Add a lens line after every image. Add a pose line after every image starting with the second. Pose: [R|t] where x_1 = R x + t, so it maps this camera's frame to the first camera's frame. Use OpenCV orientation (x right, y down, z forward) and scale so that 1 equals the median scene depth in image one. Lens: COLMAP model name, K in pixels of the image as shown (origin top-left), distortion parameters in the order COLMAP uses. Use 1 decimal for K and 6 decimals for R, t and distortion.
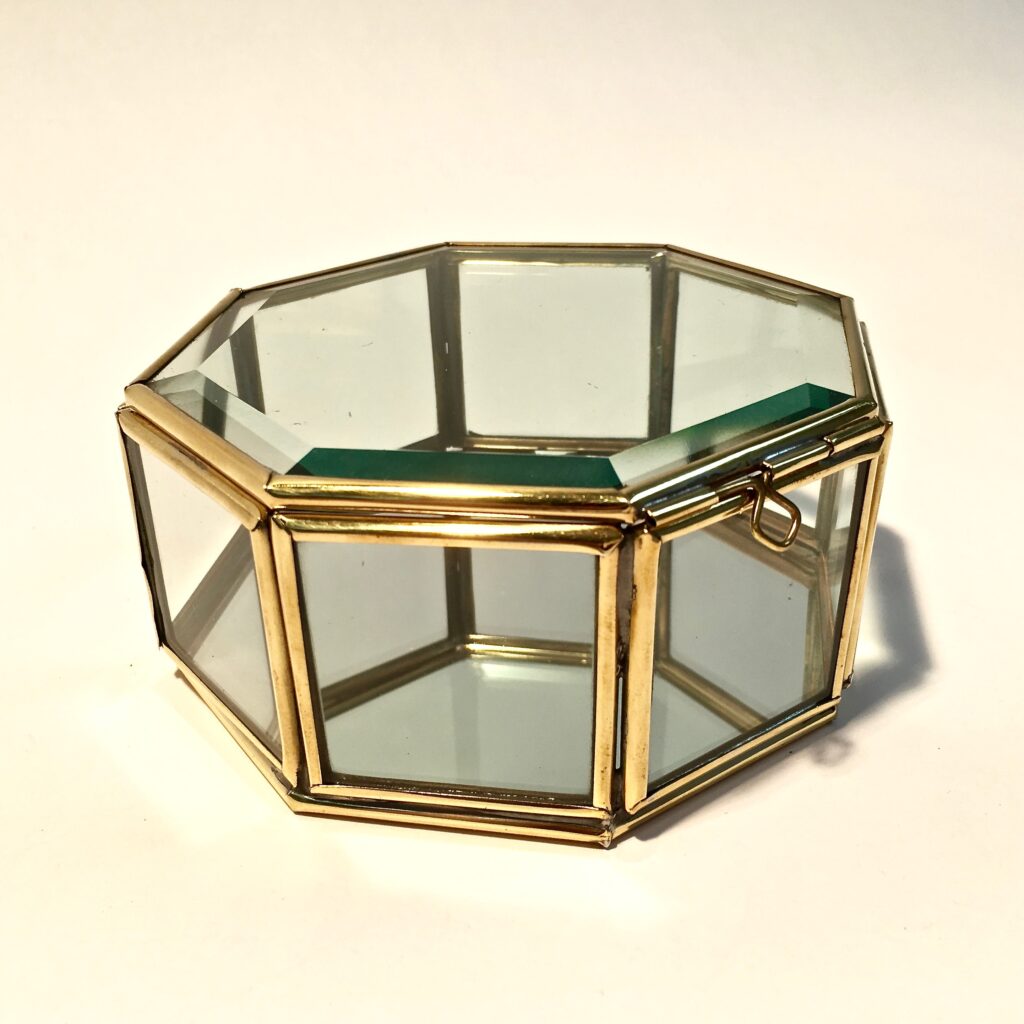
lens RADIAL K [[1263.7, 0, 480.0], [0, 1263.7, 532.3], [0, 0, 1]] dist [0.033033, 0.021699]
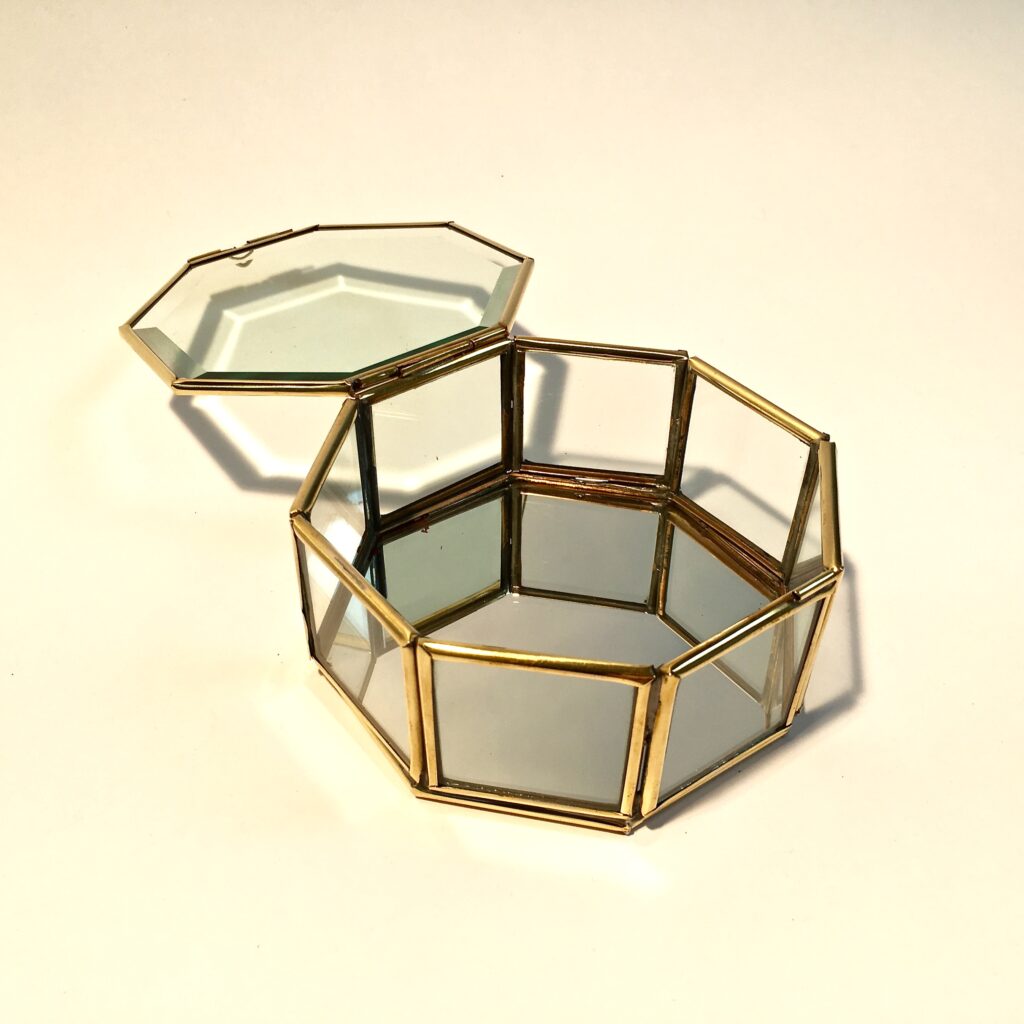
lens RADIAL K [[1209.0, 0, 446.3], [0, 1209.0, 509.6], [0, 0, 1]] dist [0.006116, 0.008181]
pose [[0.999612, 0.025283, -0.011729, -0.107651], [-0.022215, 0.976904, 0.212522, -0.427349], [0.016831, -0.212179, 0.977086, -0.325426]]
